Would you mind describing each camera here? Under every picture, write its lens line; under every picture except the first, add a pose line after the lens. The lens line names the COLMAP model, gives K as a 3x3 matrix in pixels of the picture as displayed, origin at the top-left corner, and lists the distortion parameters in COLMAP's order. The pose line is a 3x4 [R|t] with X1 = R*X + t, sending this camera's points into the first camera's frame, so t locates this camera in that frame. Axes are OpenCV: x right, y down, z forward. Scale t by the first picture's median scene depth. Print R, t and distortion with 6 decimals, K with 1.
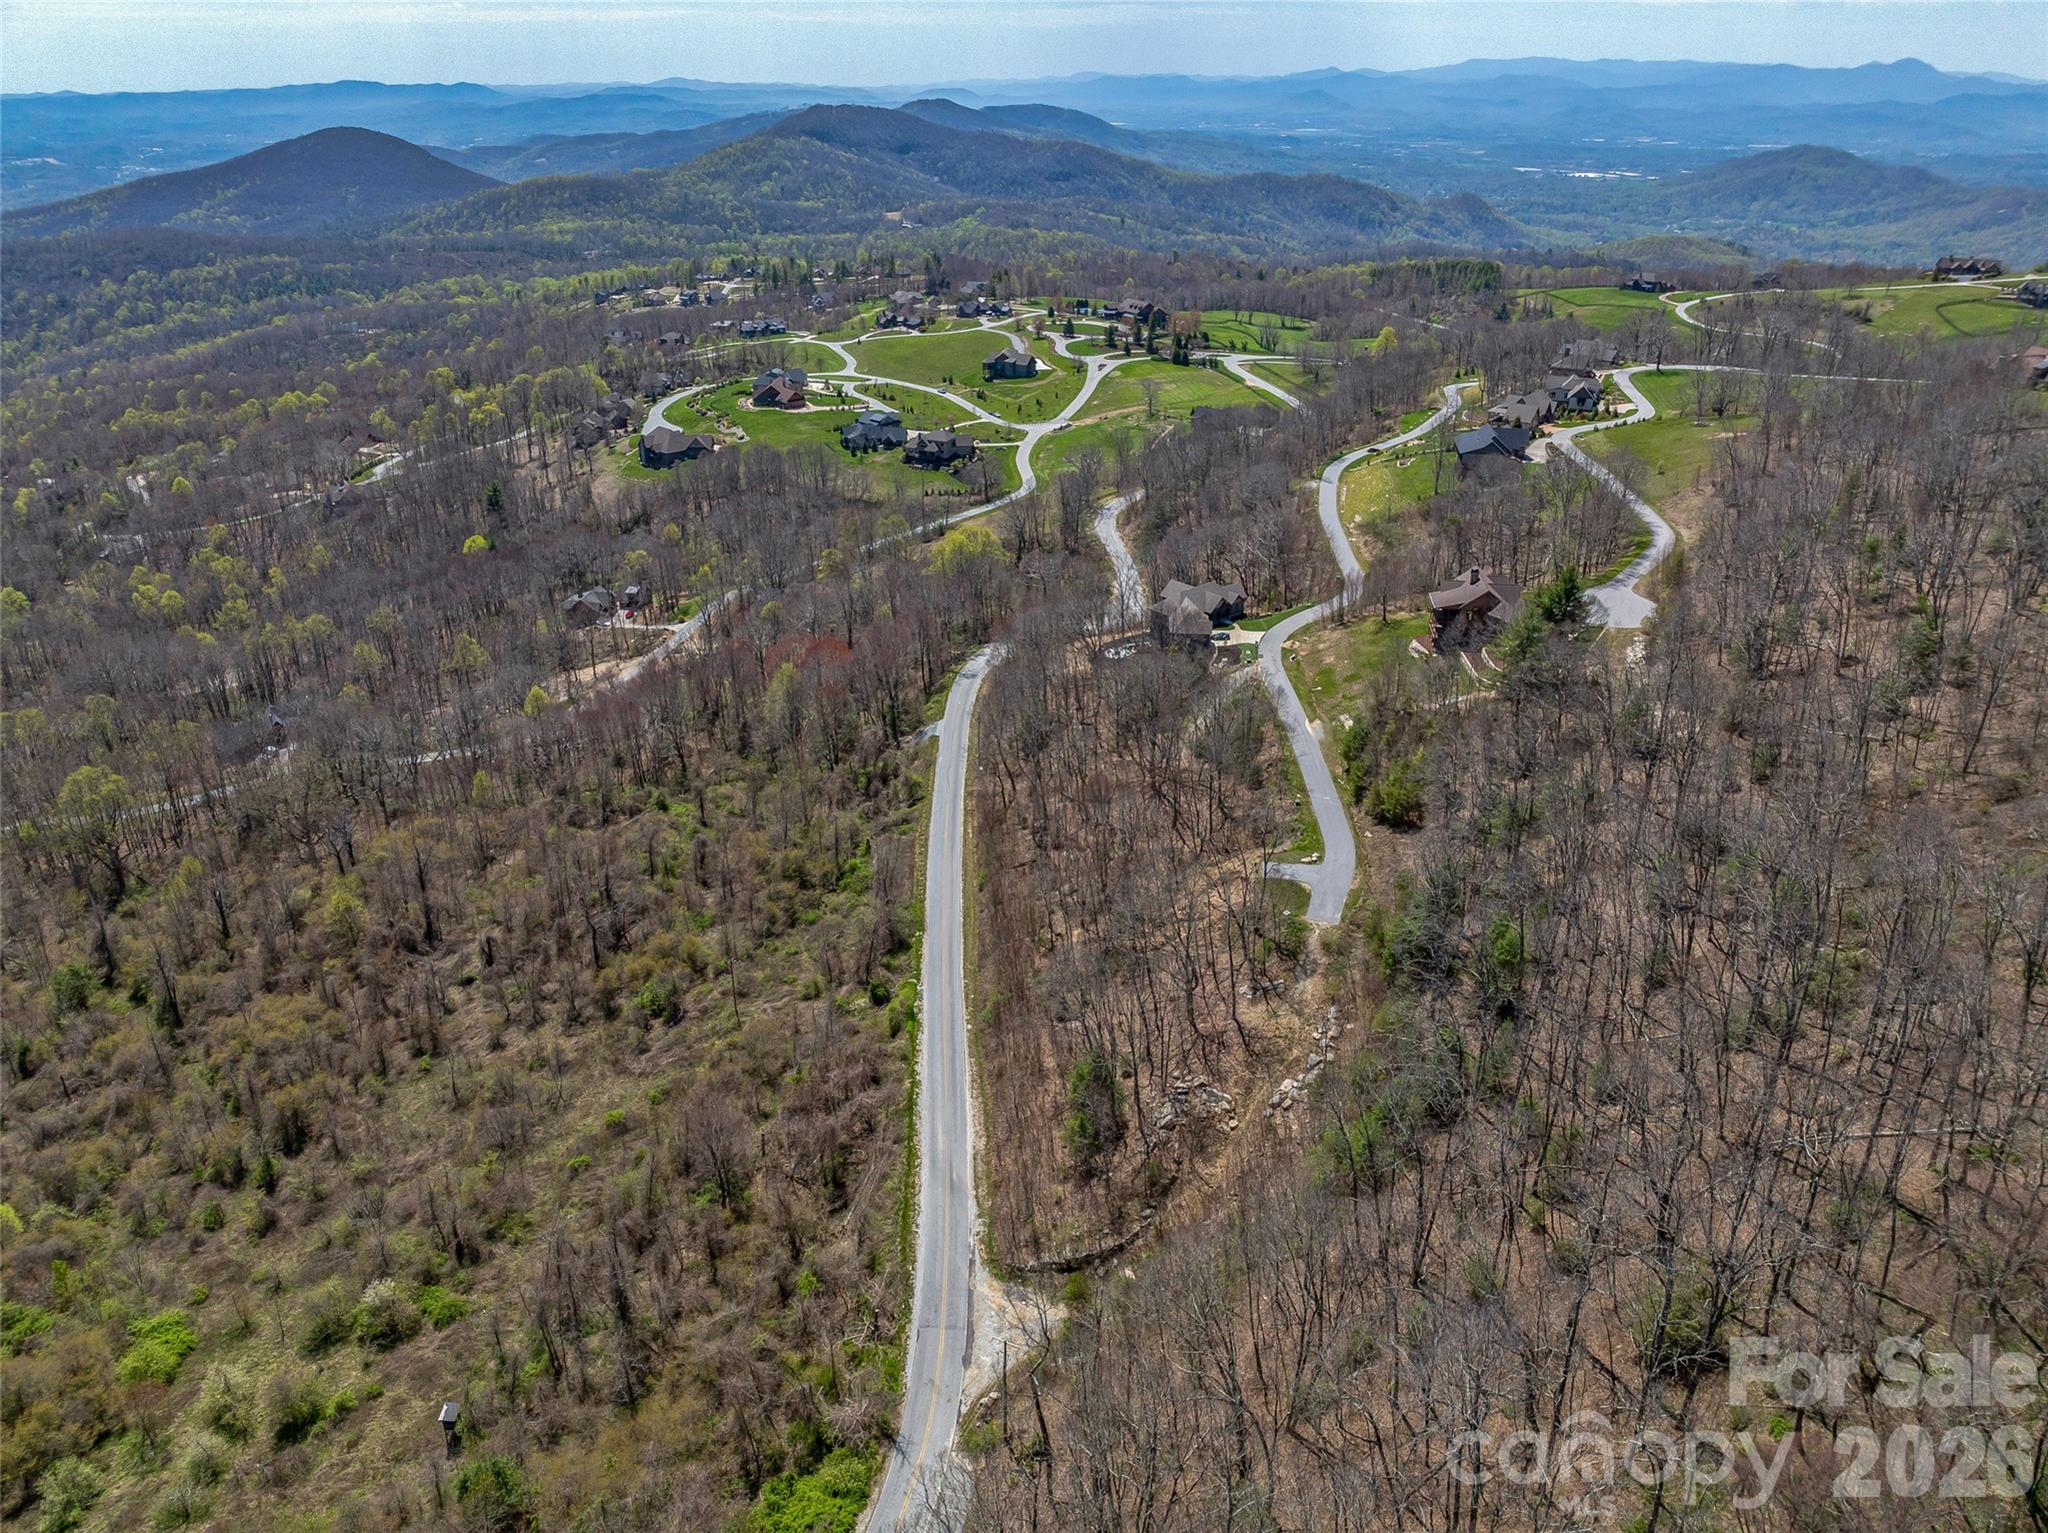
lens RADIAL K [[1436.3, 0, 1024.0], [0, 1436.3, 766.5], [0, 0, 1]] dist [-0.047297, 0.015432]
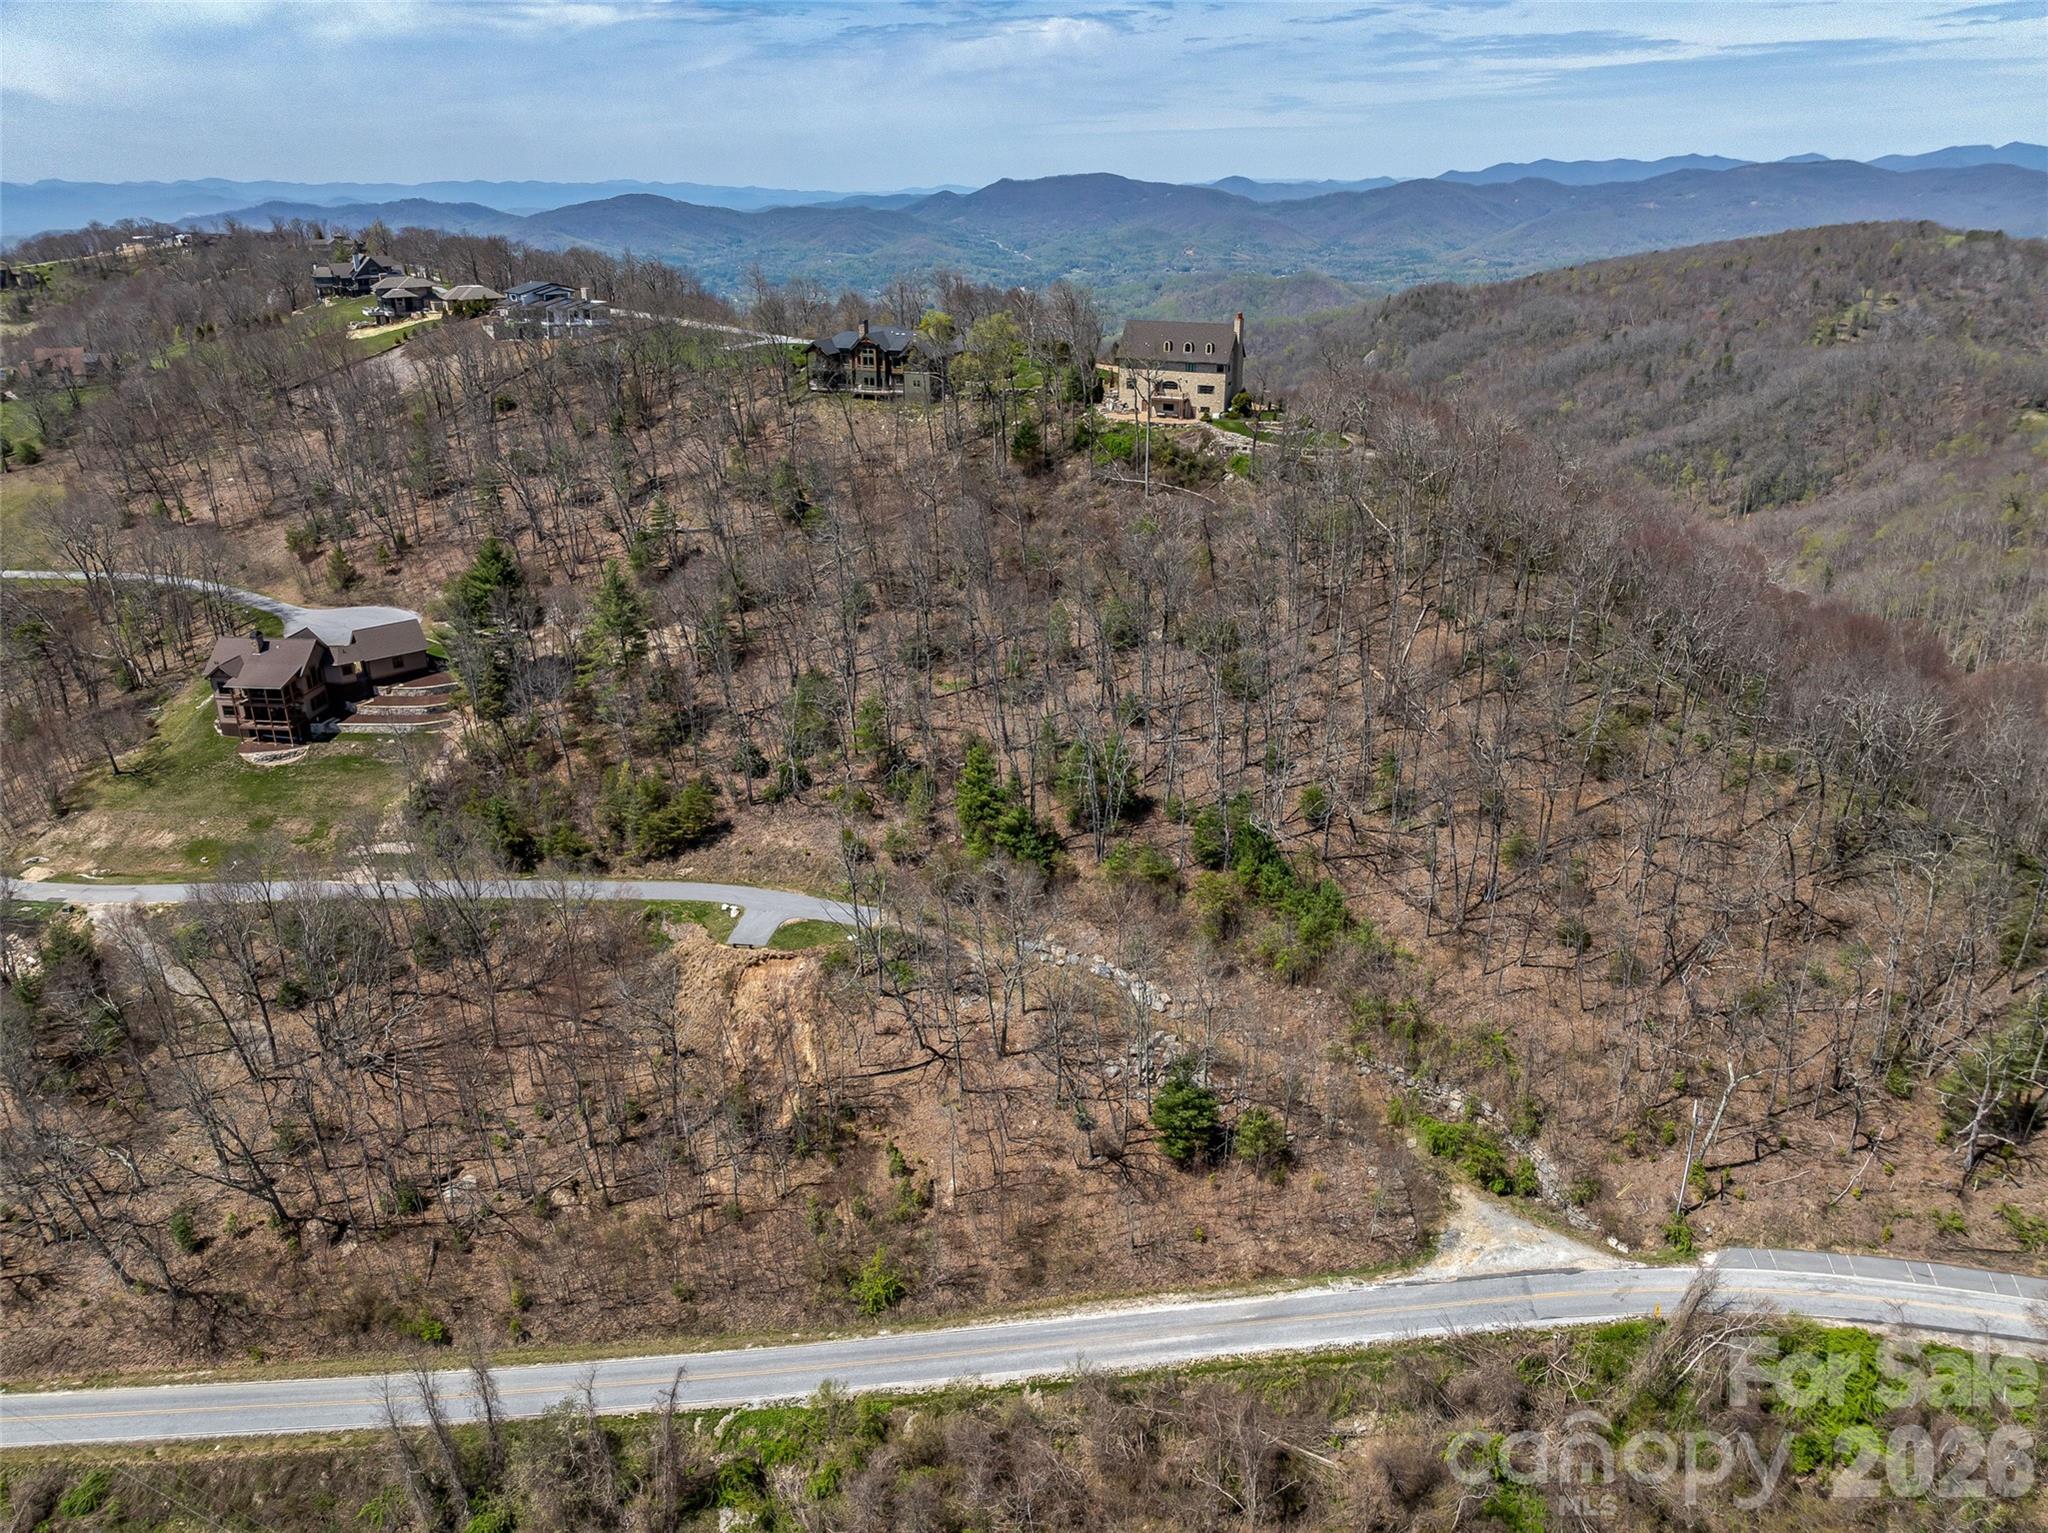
lens RADIAL K [[1436.3, 0, 1024.0], [0, 1436.3, 766.5], [0, 0, 1]] dist [-0.047297, 0.015432]
pose [[-0.018641, -0.386844, 0.921957, -0.479685], [0.440711, 0.824524, 0.354872, -0.202219], [-0.897455, 0.412932, 0.155116, 0.684339]]
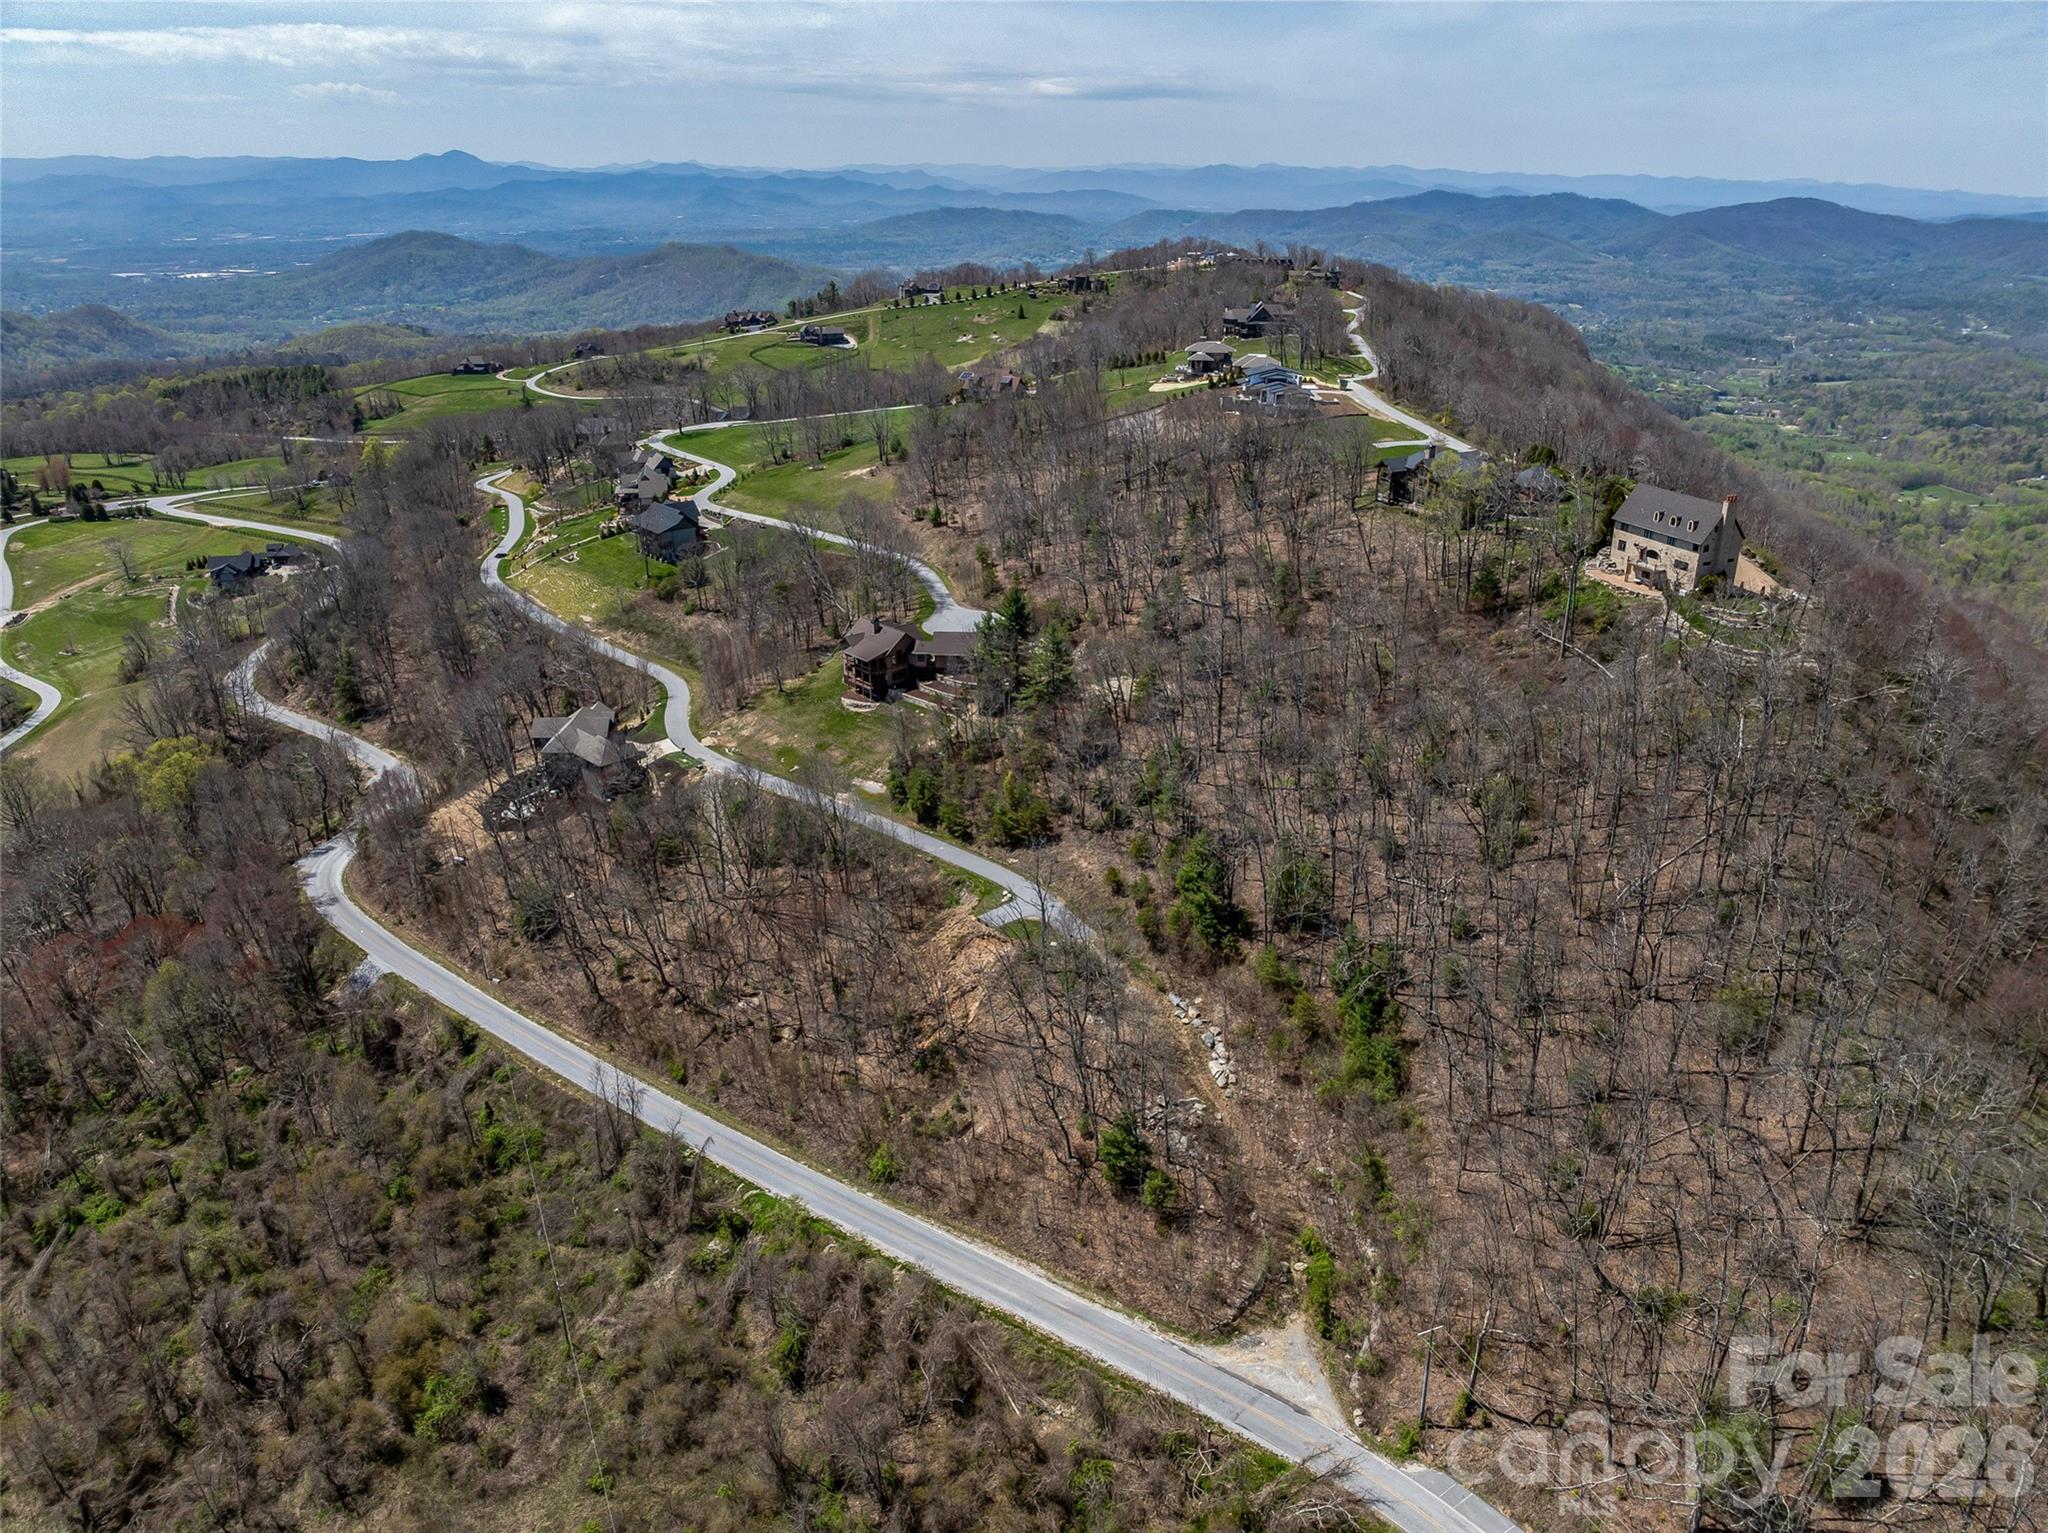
lens RADIAL K [[1436.3, 0, 1024.0], [0, 1436.3, 766.5], [0, 0, 1]] dist [-0.047297, 0.015432]
pose [[0.647238, -0.297172, 0.701977, -0.488288], [0.335835, 0.937859, 0.087381, -0.110352], [-0.684323, 0.179192, 0.706819, 0.222769]]
